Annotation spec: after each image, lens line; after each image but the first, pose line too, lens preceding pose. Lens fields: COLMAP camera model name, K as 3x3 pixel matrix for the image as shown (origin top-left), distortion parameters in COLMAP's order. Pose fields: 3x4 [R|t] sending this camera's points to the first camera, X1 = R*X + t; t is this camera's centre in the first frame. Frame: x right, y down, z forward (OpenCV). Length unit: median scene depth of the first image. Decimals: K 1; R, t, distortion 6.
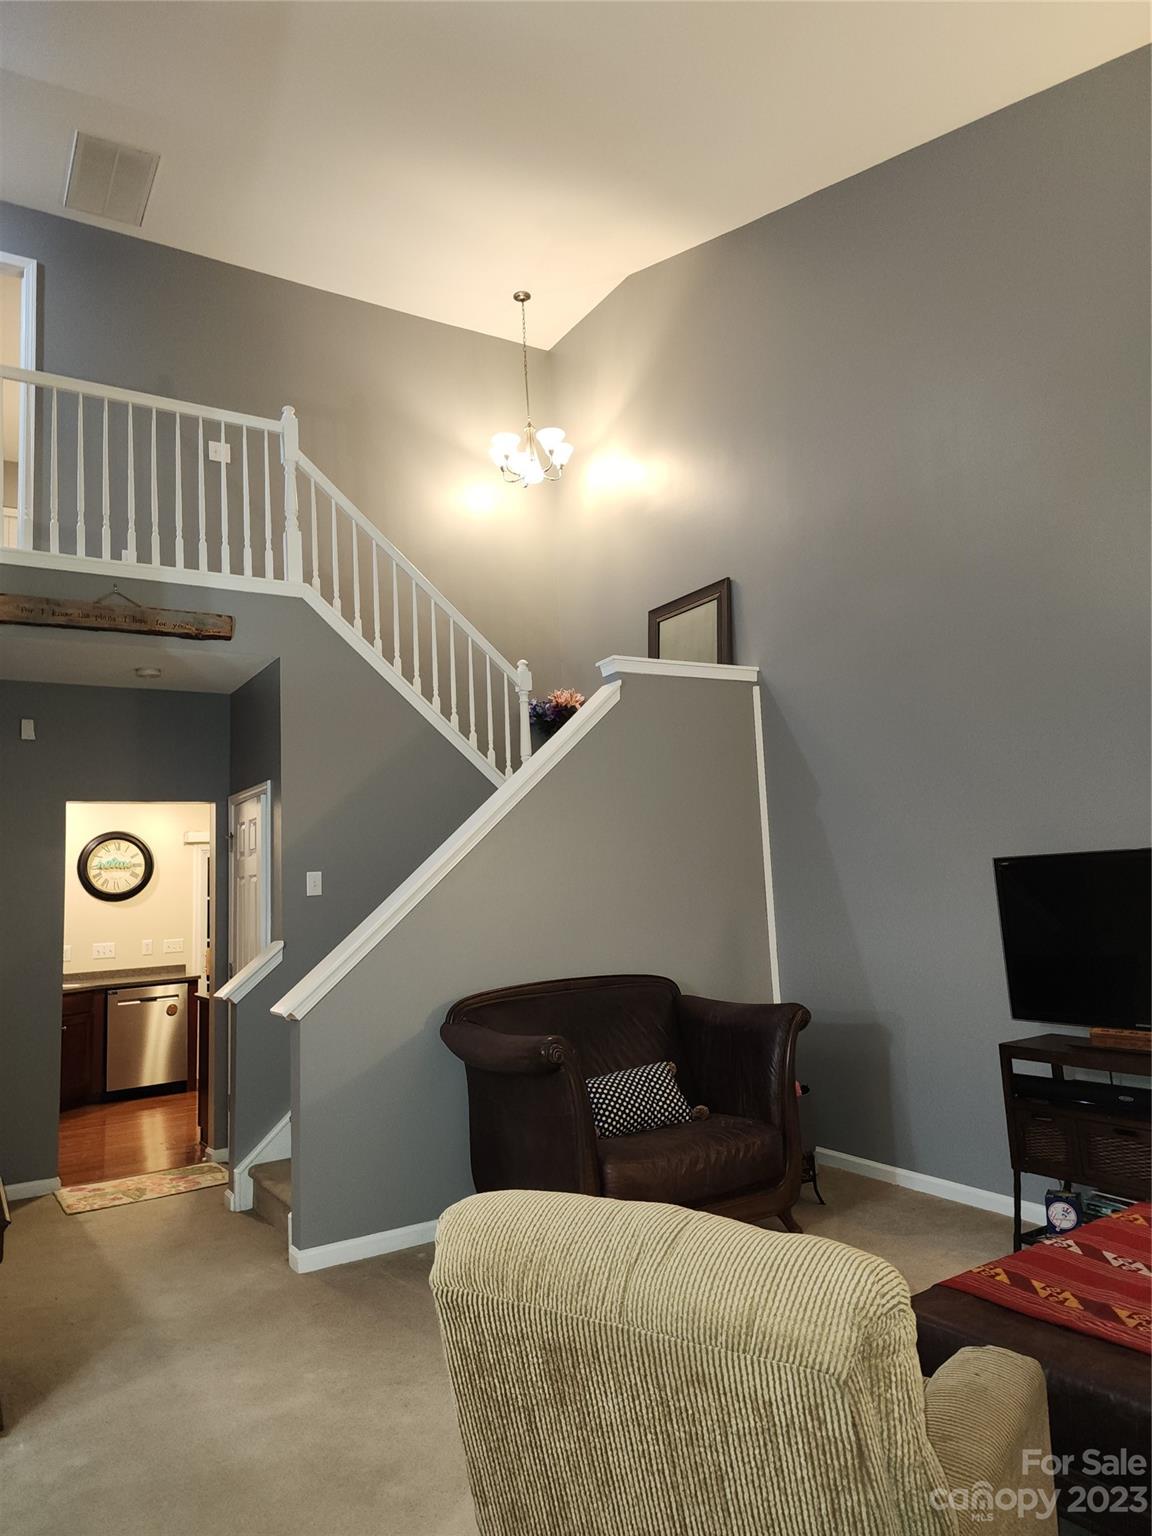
lens RADIAL K [[1033.7, 0, 586.0], [0, 1033.7, 727.1], [0, 0, 1]] dist [0.058892, -0.048960]
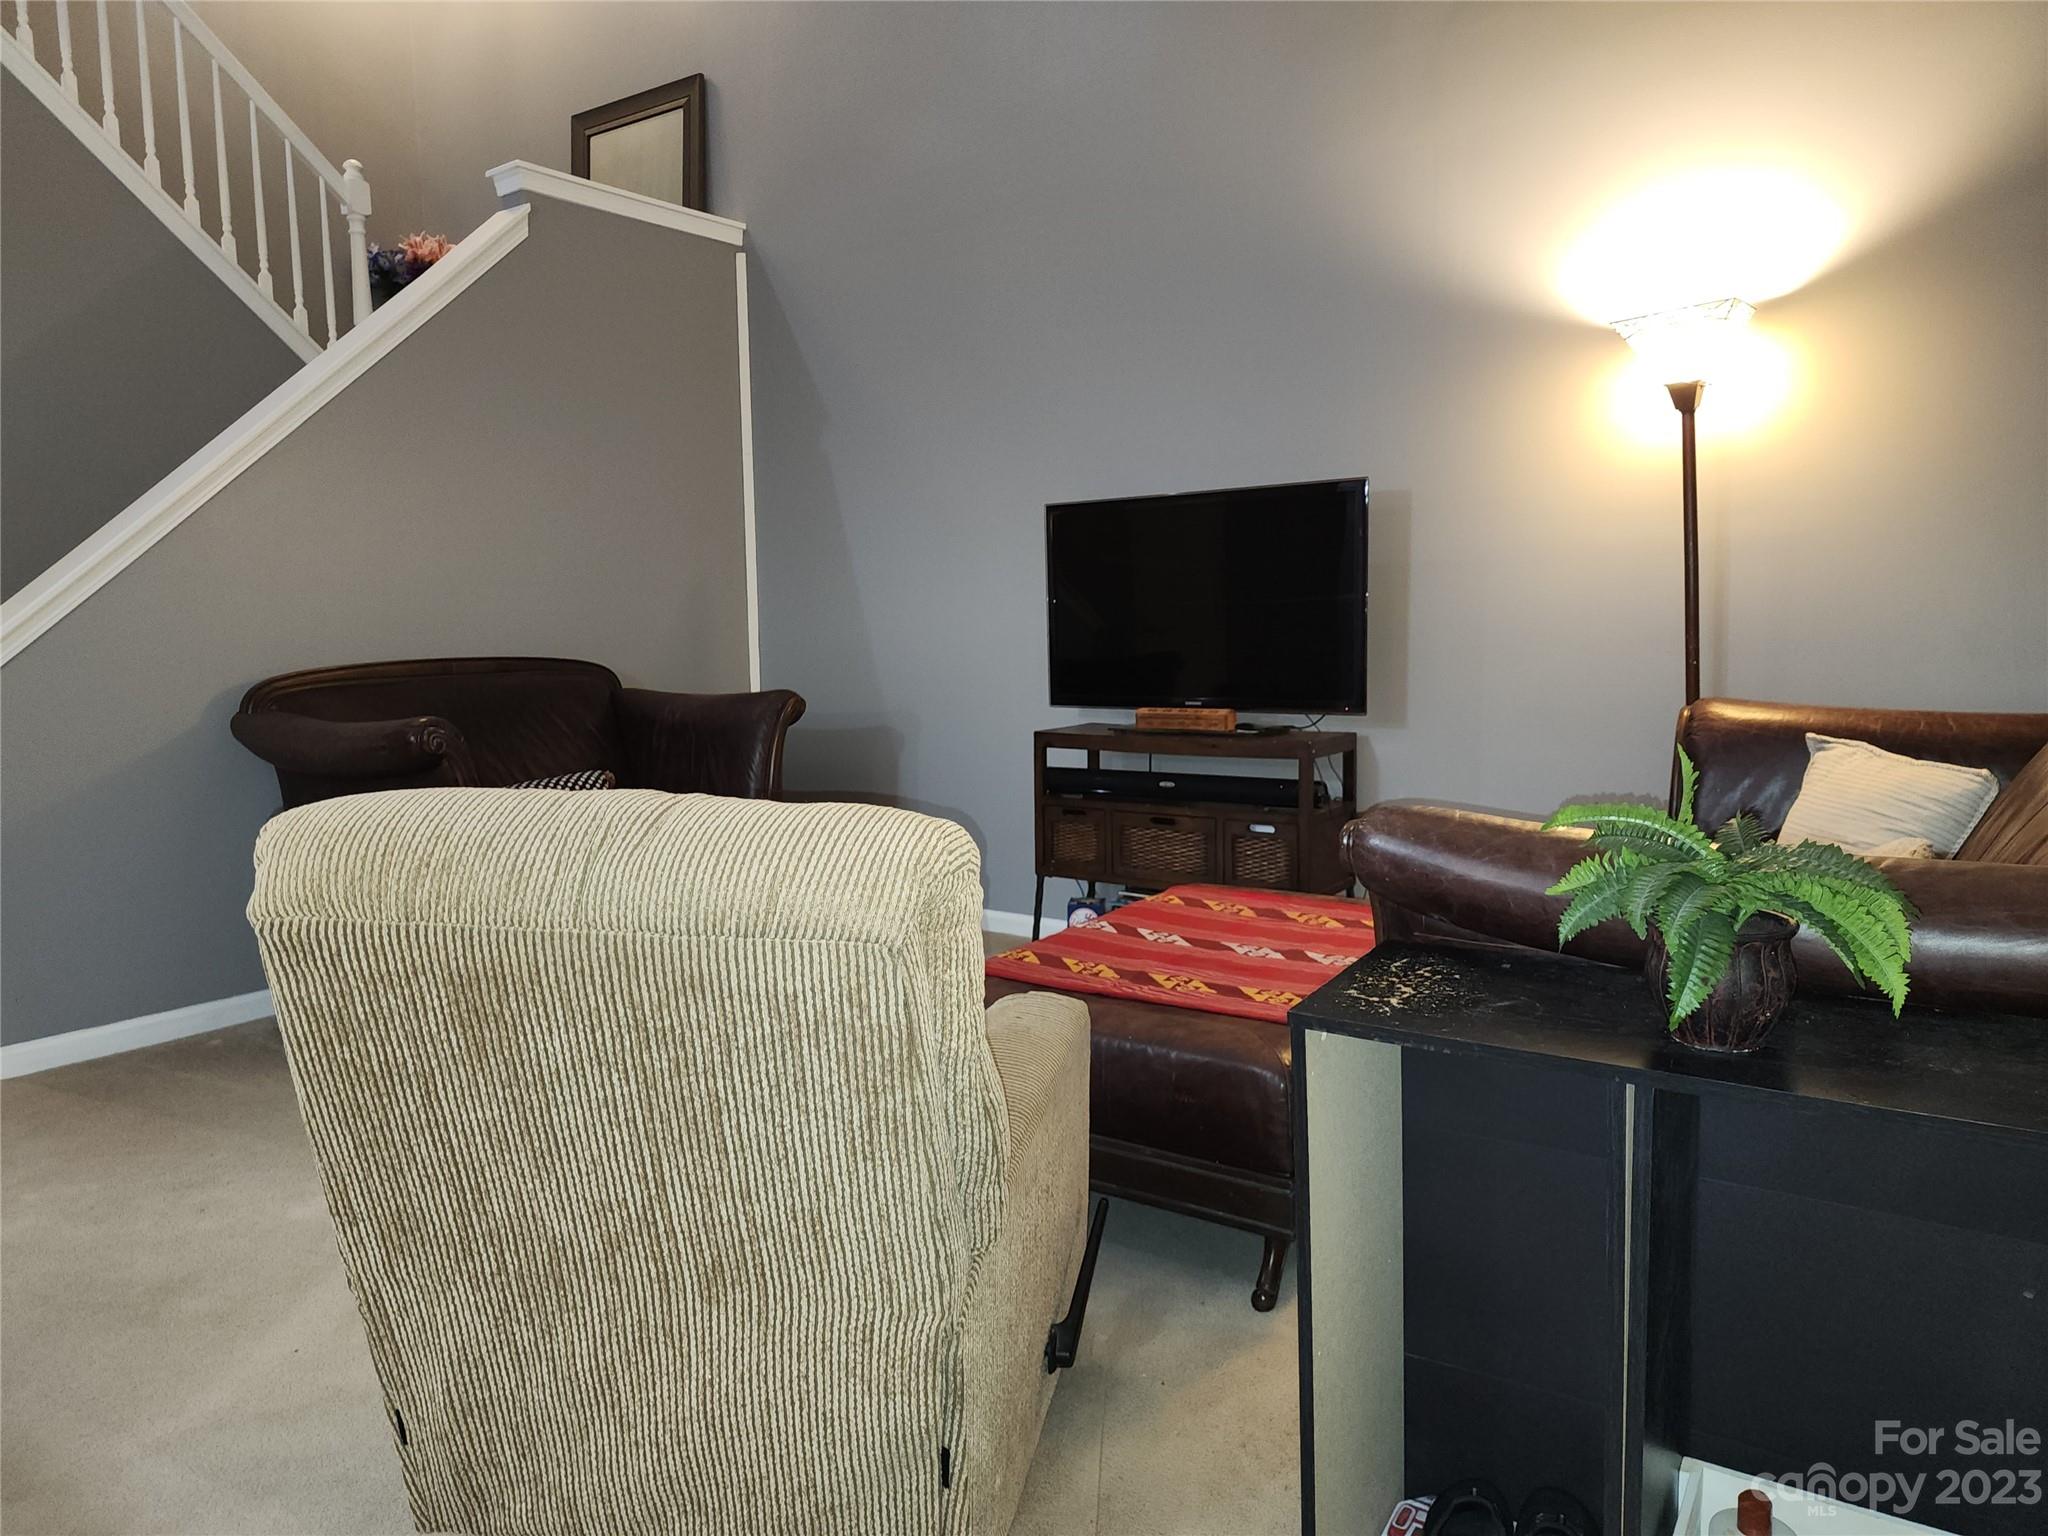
lens RADIAL K [[1378.2, 0, 1041.8], [0, 1378.2, 761.1], [0, 0, 1]] dist [0.058892, -0.048960]
pose [[0.922136, -0.008991, 0.386762, -0.022142], [-0.084611, 0.970839, 0.224303, 0.141848], [-0.377500, -0.239562, 0.894485, 0.059472]]
